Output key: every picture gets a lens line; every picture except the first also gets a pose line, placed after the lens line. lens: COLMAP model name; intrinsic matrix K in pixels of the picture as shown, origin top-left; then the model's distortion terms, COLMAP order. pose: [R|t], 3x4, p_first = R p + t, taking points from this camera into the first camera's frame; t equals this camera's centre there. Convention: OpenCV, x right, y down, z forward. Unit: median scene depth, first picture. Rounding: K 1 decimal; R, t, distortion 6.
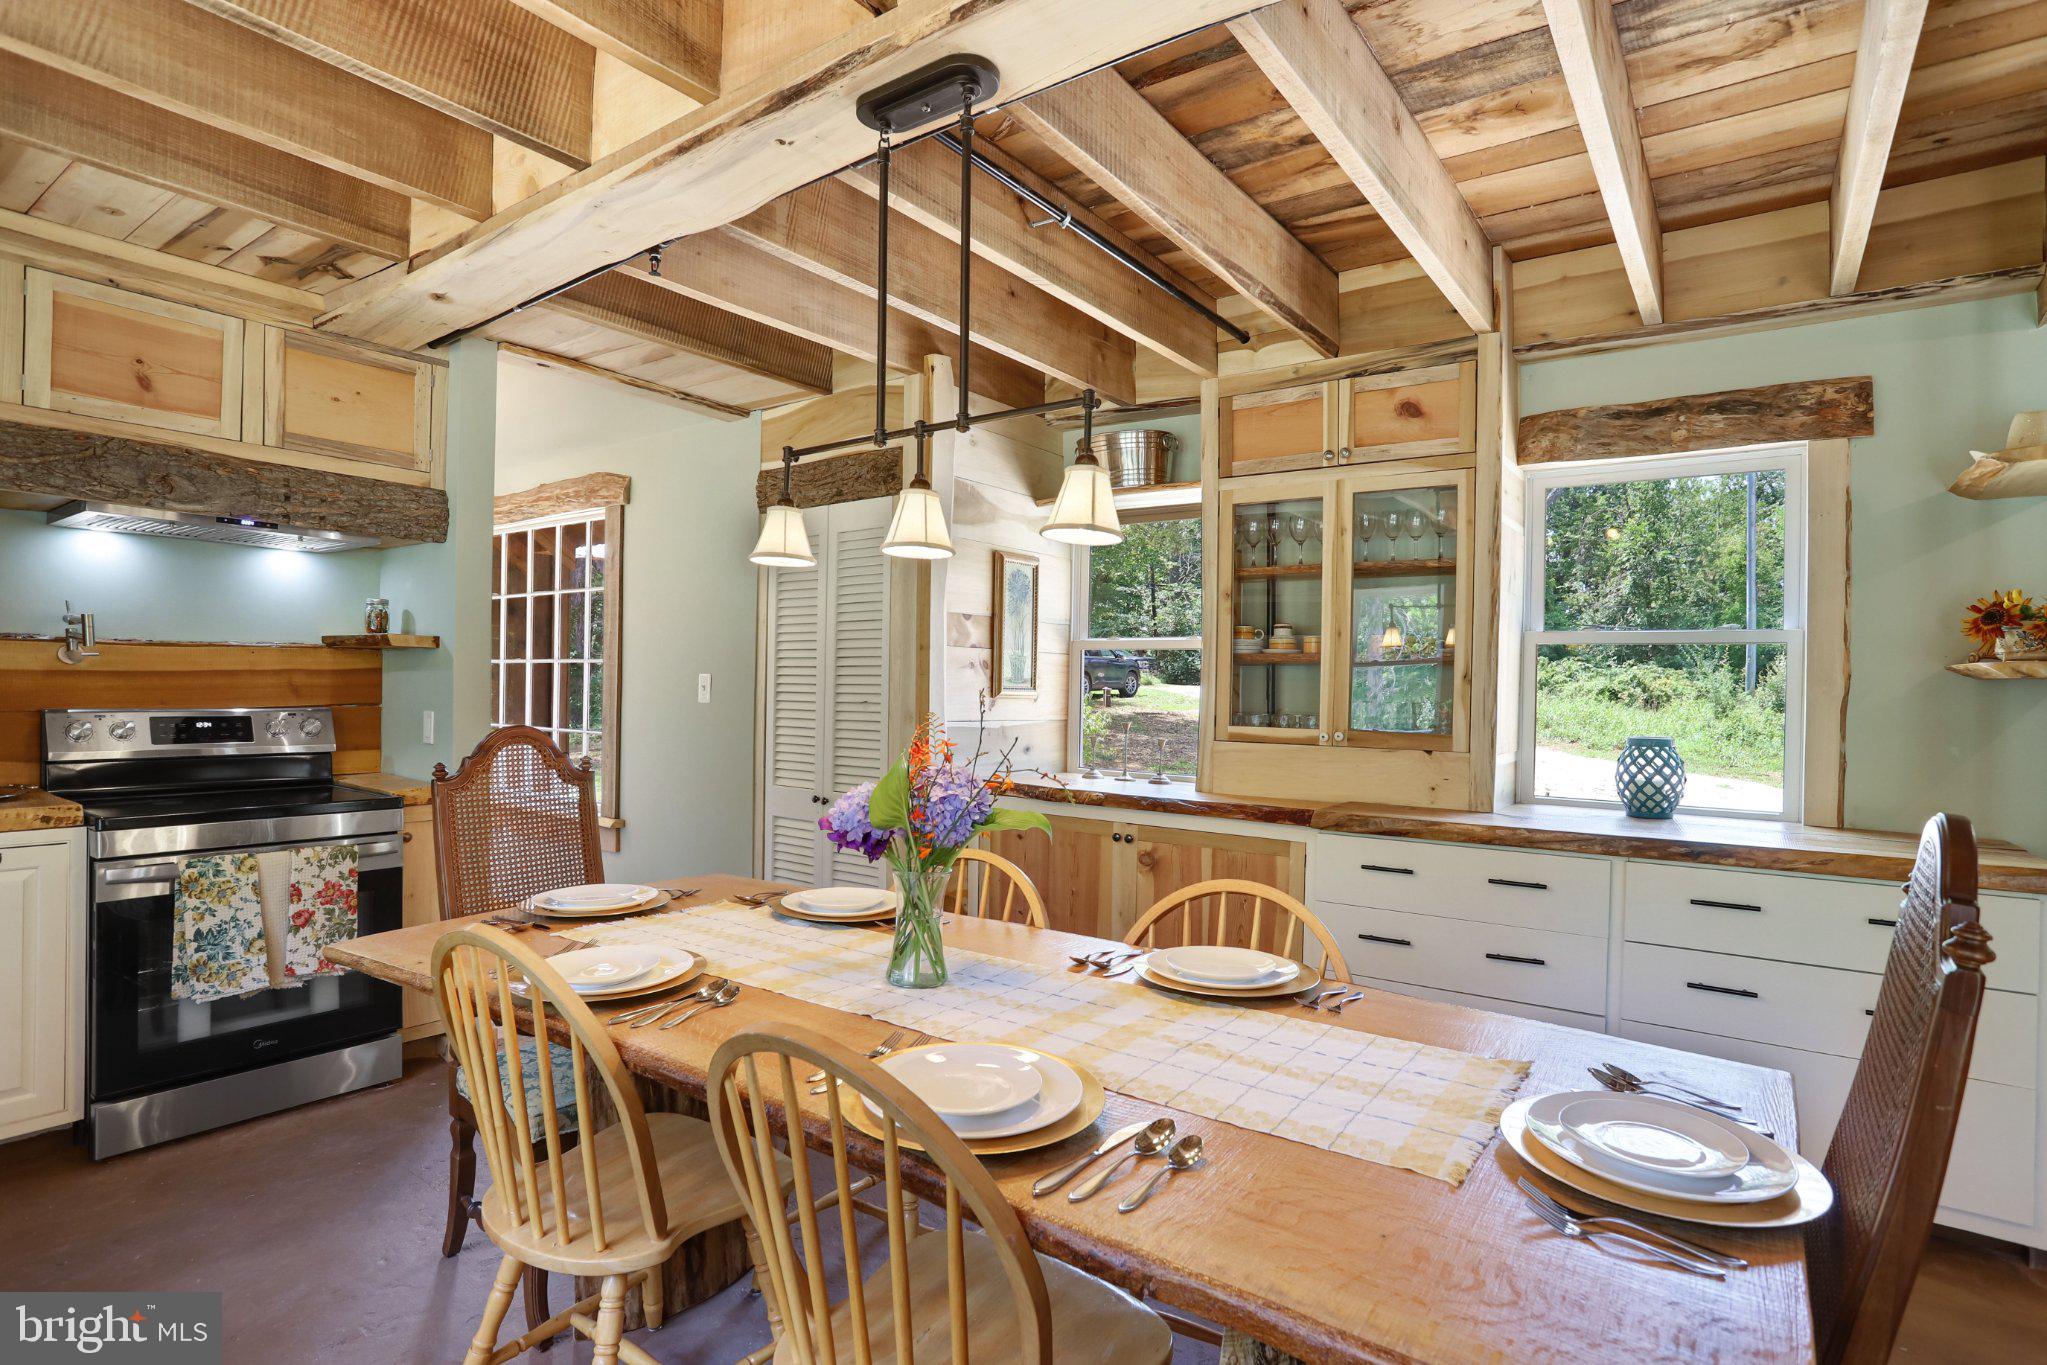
lens RADIAL K [[1036.2, 0, 1024.7], [0, 1036.2, 695.4], [0, 0, 1]] dist [-0.069514, 0.035327]
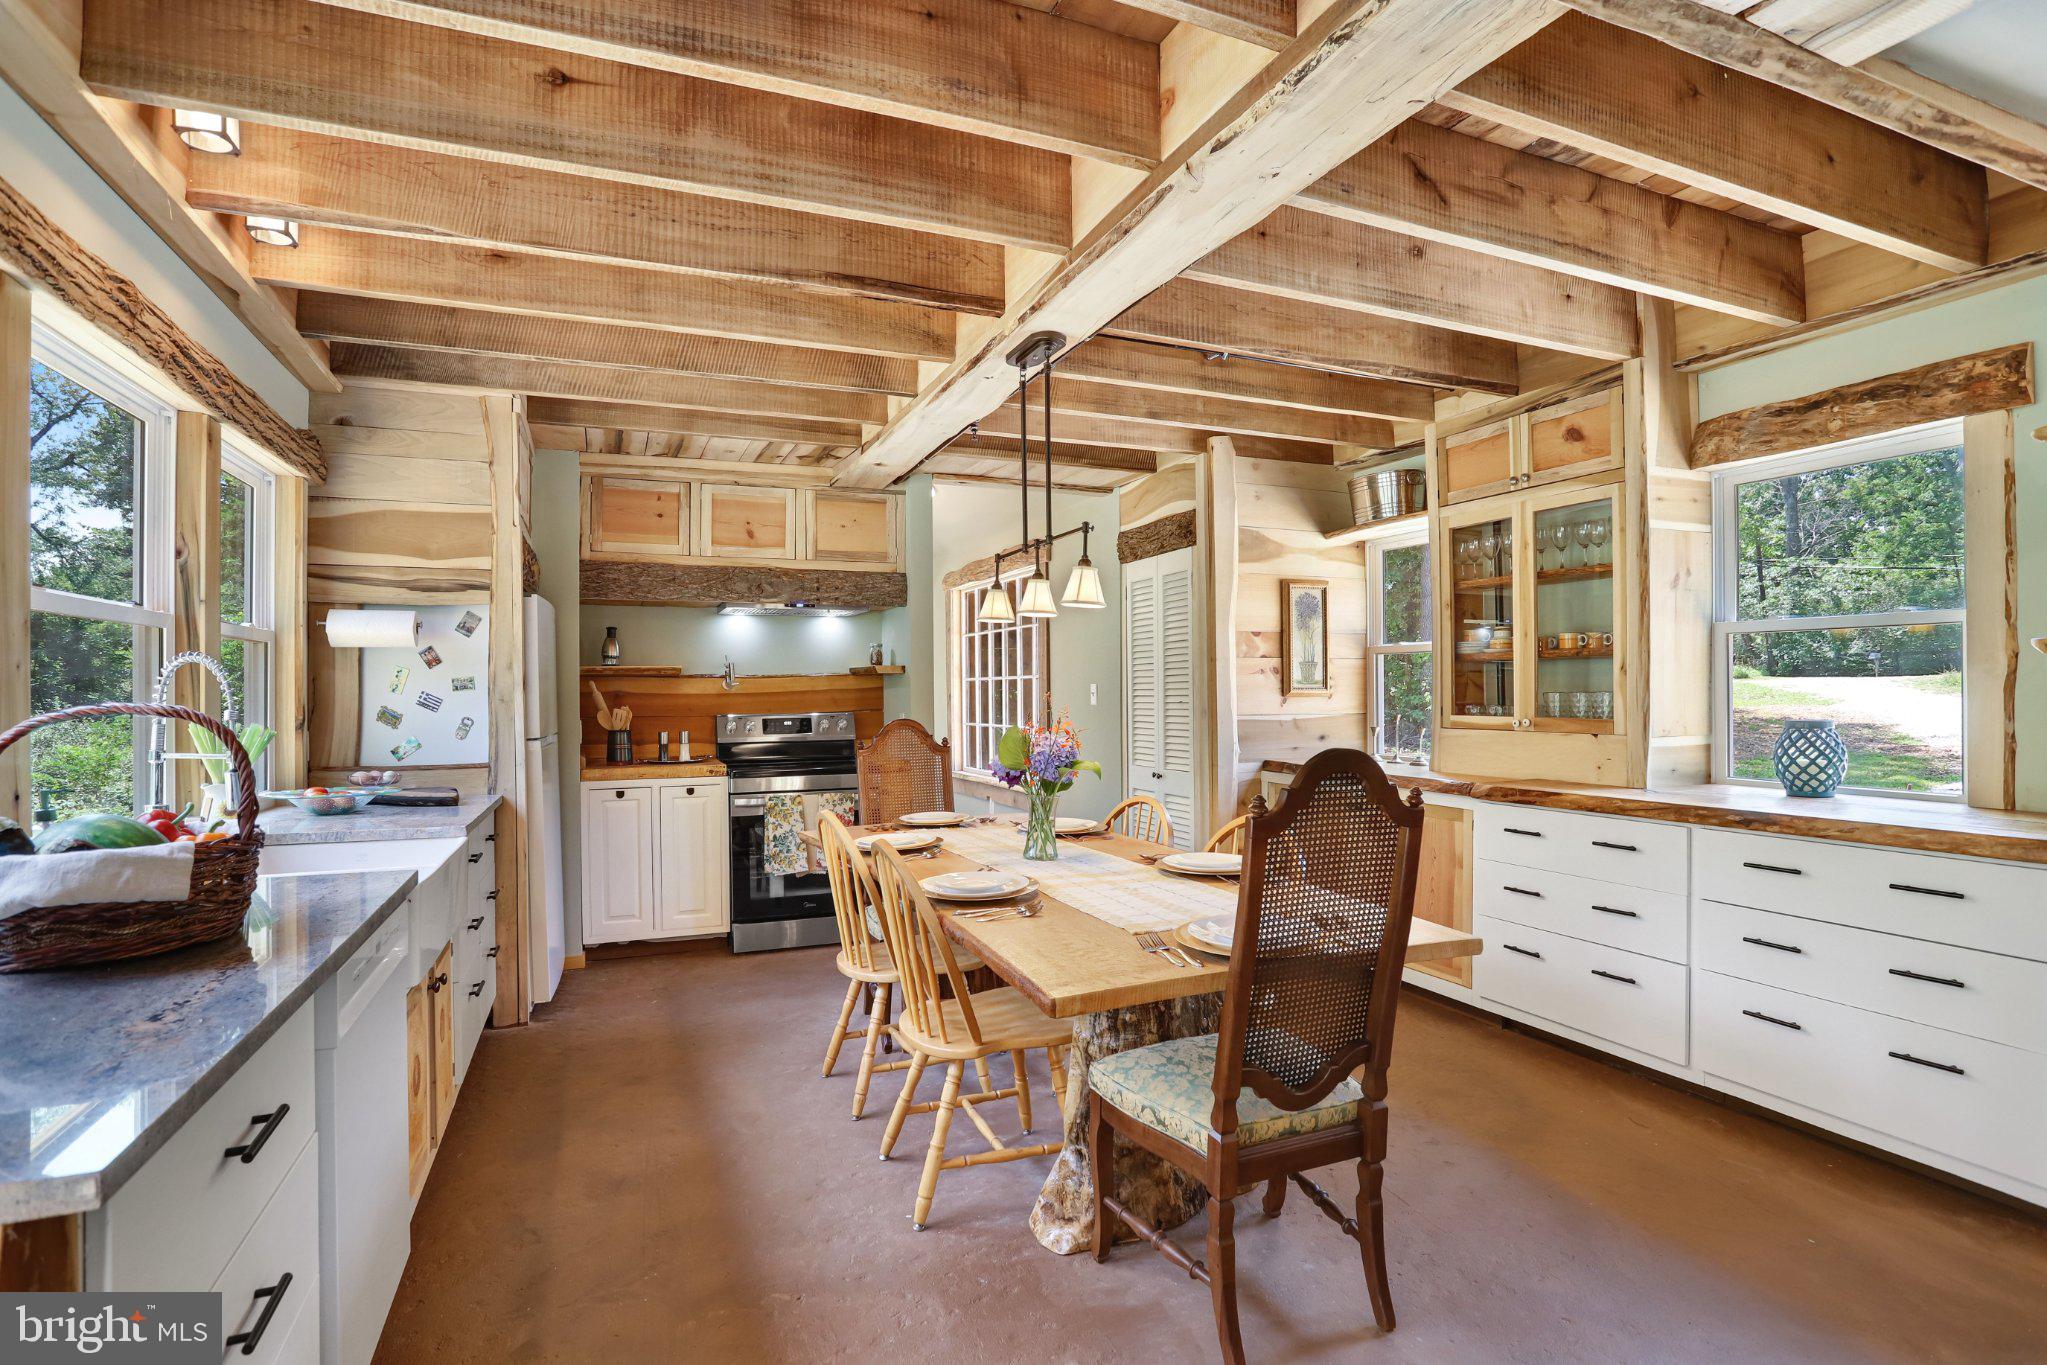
lens RADIAL K [[1036.2, 0, 1024.7], [0, 1036.2, 695.4], [0, 0, 1]] dist [-0.069514, 0.035327]
pose [[0.851215, -0.024038, -0.524267, 0.462158], [0.020820, 0.999711, -0.012034, 0.011969], [0.524405, -0.000672, 0.851469, -0.295896]]
